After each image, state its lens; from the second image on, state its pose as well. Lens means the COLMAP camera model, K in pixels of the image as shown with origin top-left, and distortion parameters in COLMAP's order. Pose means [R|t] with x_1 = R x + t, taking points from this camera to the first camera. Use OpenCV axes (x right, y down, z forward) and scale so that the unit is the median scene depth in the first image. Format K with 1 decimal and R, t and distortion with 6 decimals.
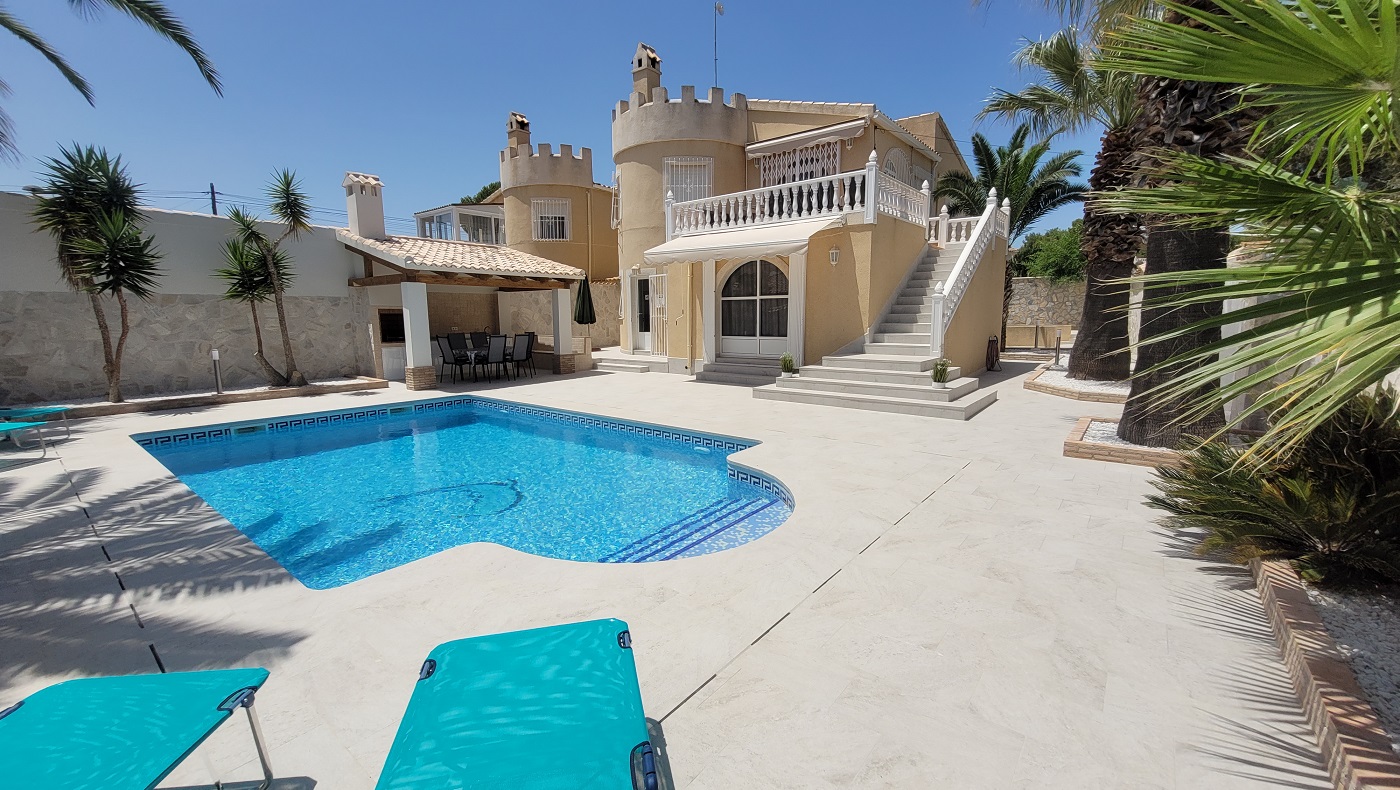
lens RADIAL K [[552.8, 0, 704.1], [0, 552.8, 394.9], [0, 0, 1]] dist [0.006274, -0.001454]
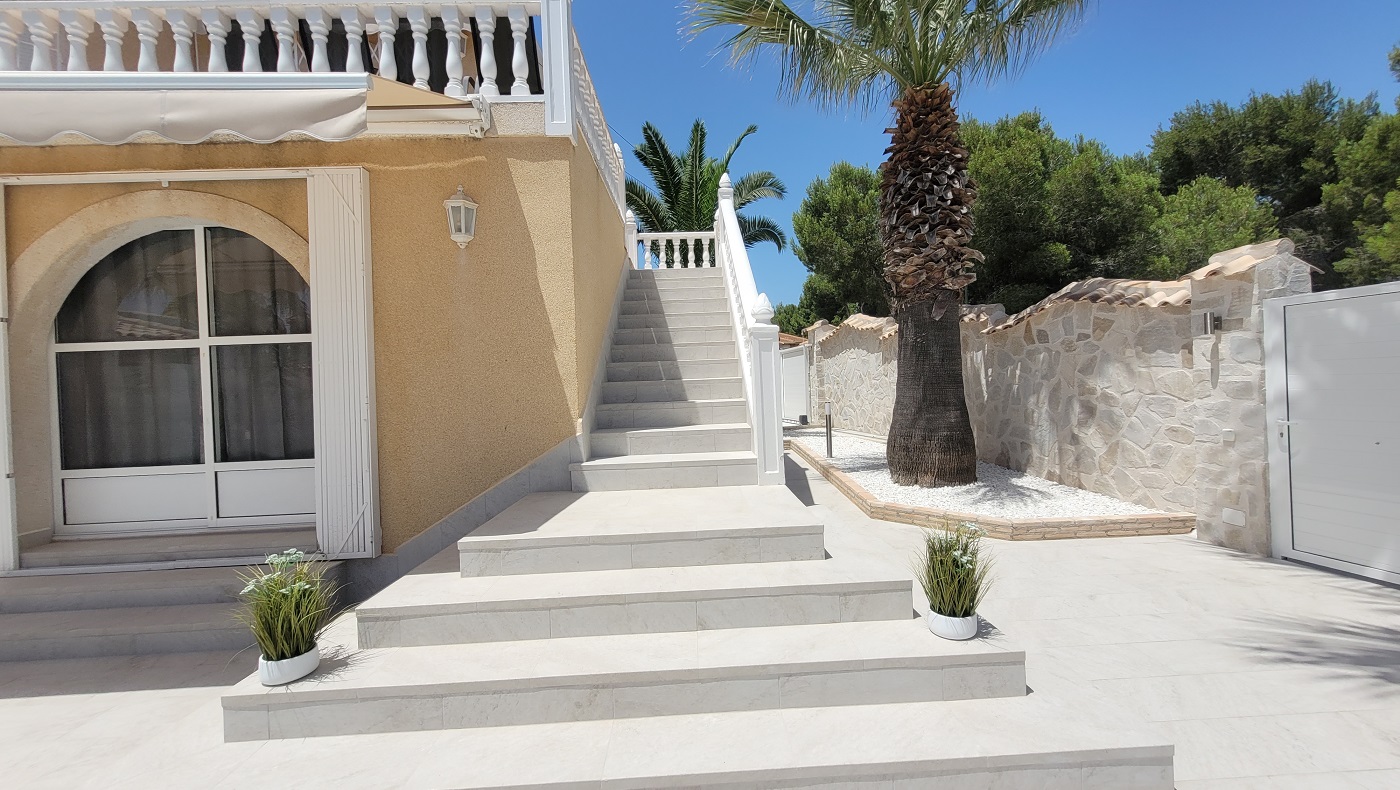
lens RADIAL K [[552.8, 0, 710.0], [0, 552.8, 390.2], [0, 0, 1]] dist [0.006274, -0.001454]
pose [[0.755425, -0.025956, 0.654721, 0.116229], [0.126019, 0.986316, -0.106300, -0.083928], [-0.643003, 0.162809, 0.748358, 0.624661]]
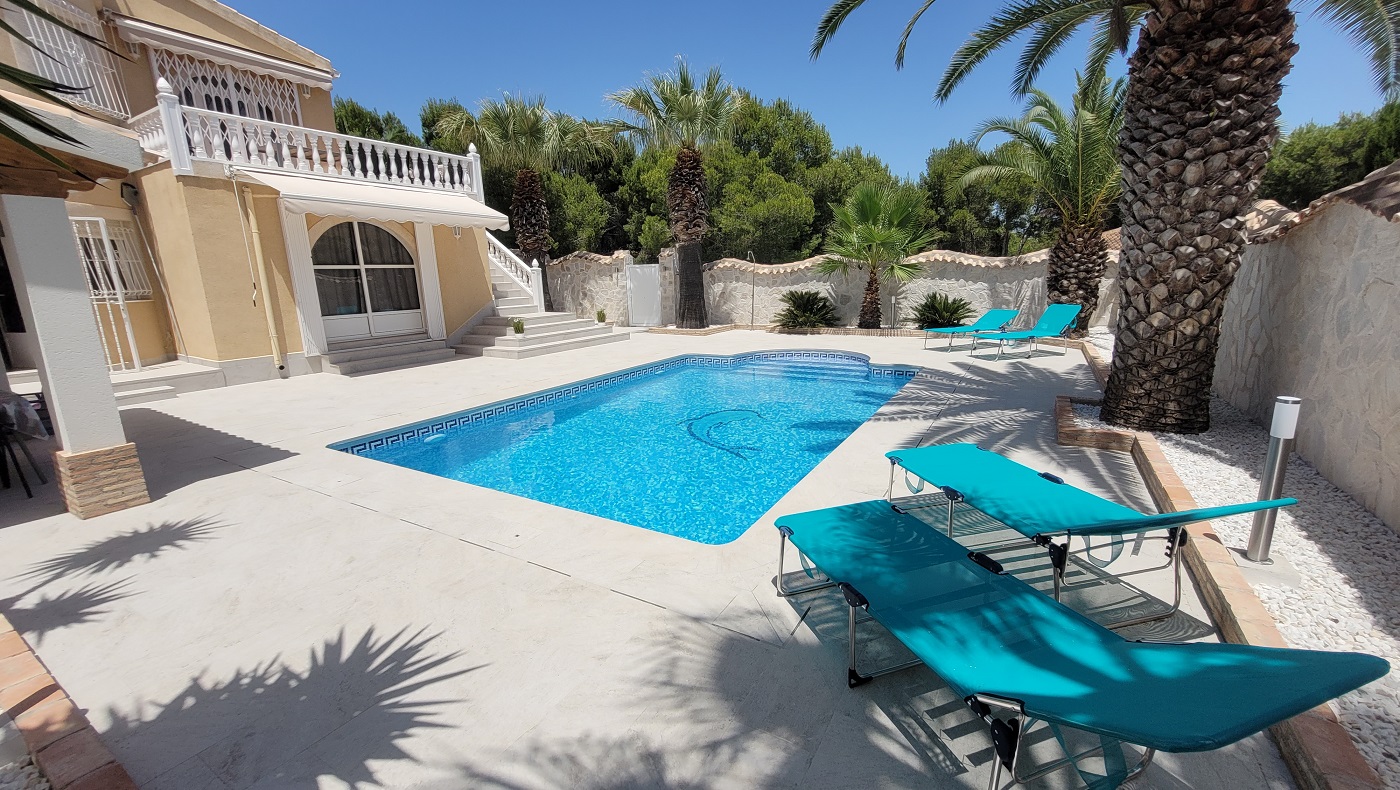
lens RADIAL K [[552.8, 0, 707.9], [0, 552.8, 391.1], [0, 0, 1]] dist [0.006274, -0.001454]
pose [[-0.144663, -0.195653, 0.969945, -0.906339], [0.169652, 0.960836, 0.219118, -0.096662], [-0.974829, 0.196251, -0.105804, 0.662067]]
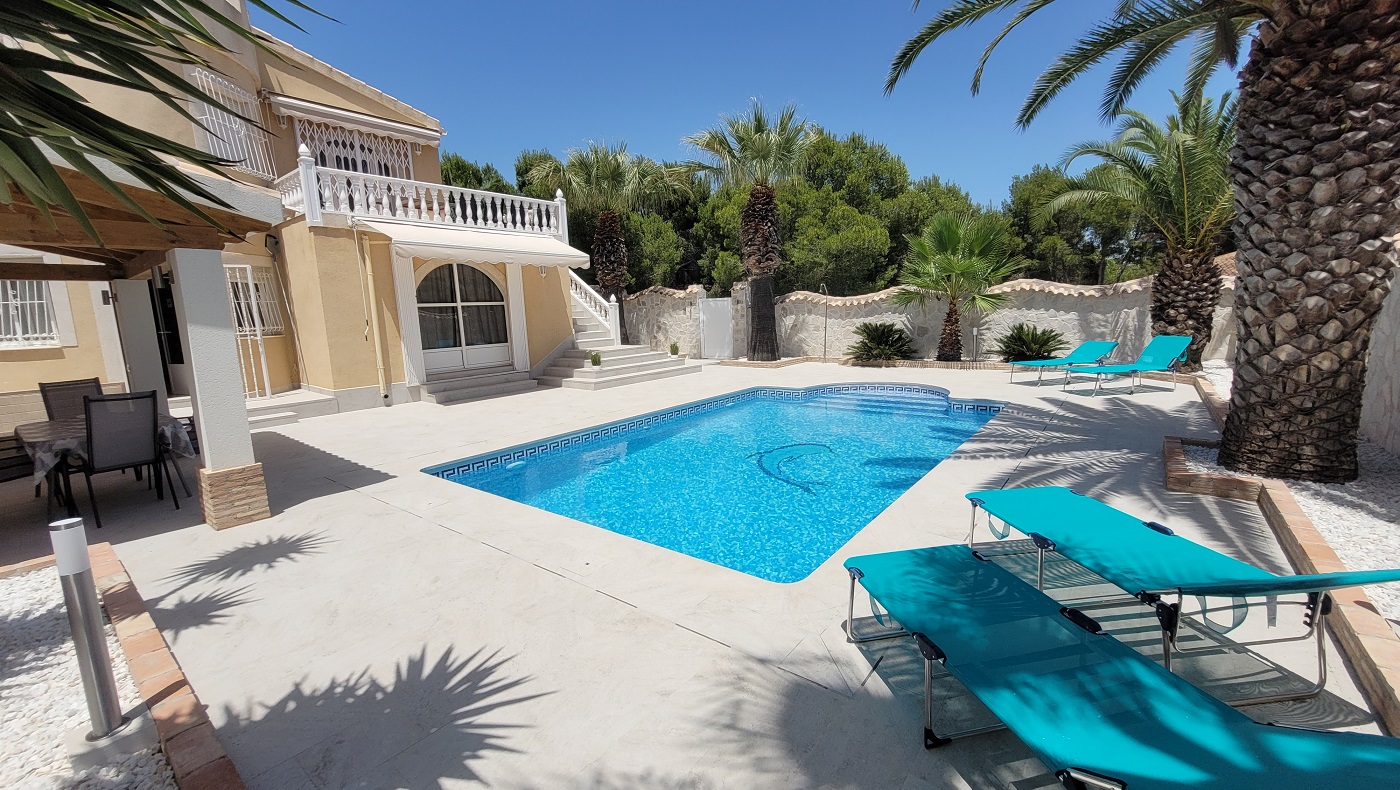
lens RADIAL K [[552.8, 0, 708.1], [0, 552.8, 391.1], [0, 0, 1]] dist [0.006274, -0.001454]
pose [[-0.016264, -0.140511, 0.989946, -0.907013], [0.181189, 0.973270, 0.141121, -0.097618], [-0.983314, 0.181663, 0.009630, 0.660363]]
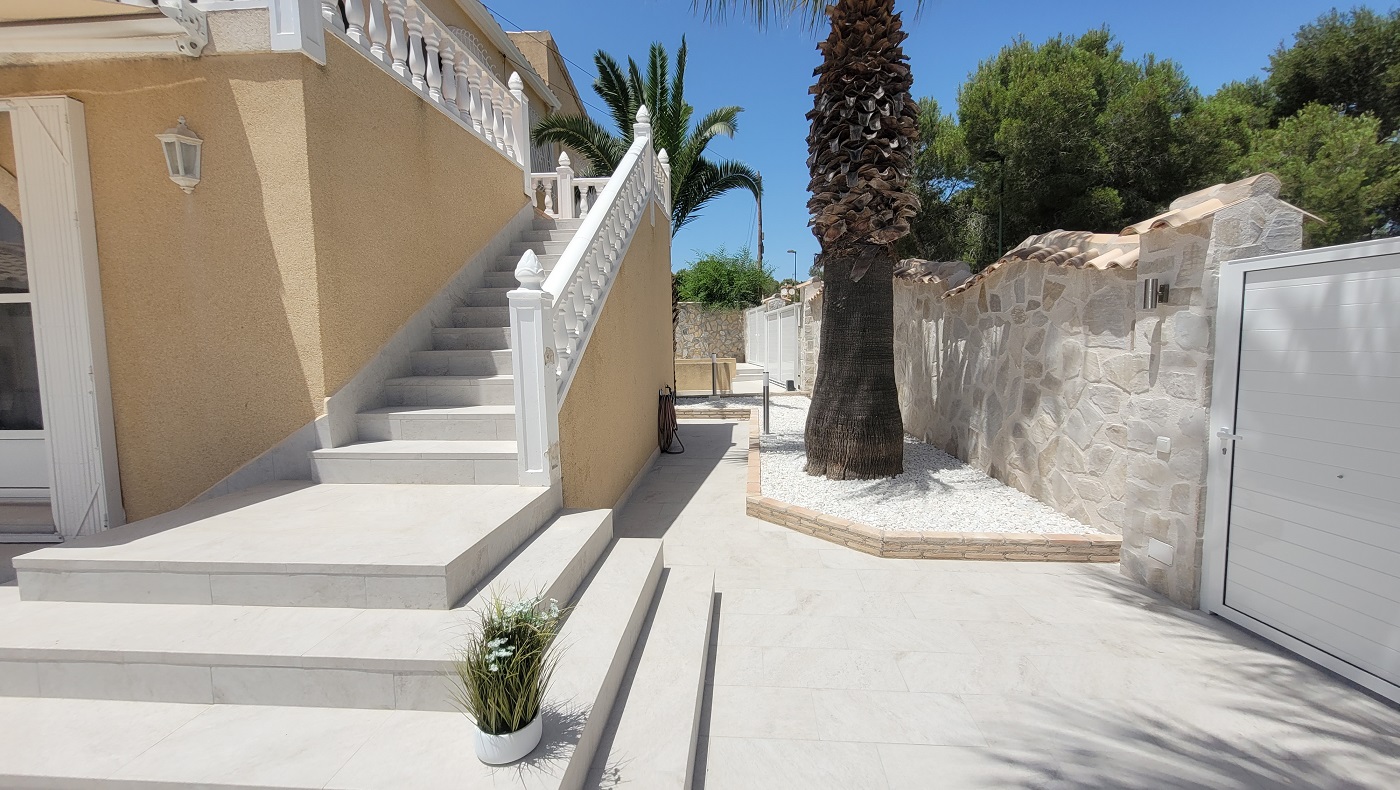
lens RADIAL K [[552.8, 0, 711.7], [0, 552.8, 390.3], [0, 0, 1]] dist [0.006274, -0.001454]
pose [[0.822972, -0.055534, 0.565362, 0.277548], [0.090659, 0.995294, -0.034203, -0.088344], [-0.560802, 0.079404, 0.824134, 0.580203]]
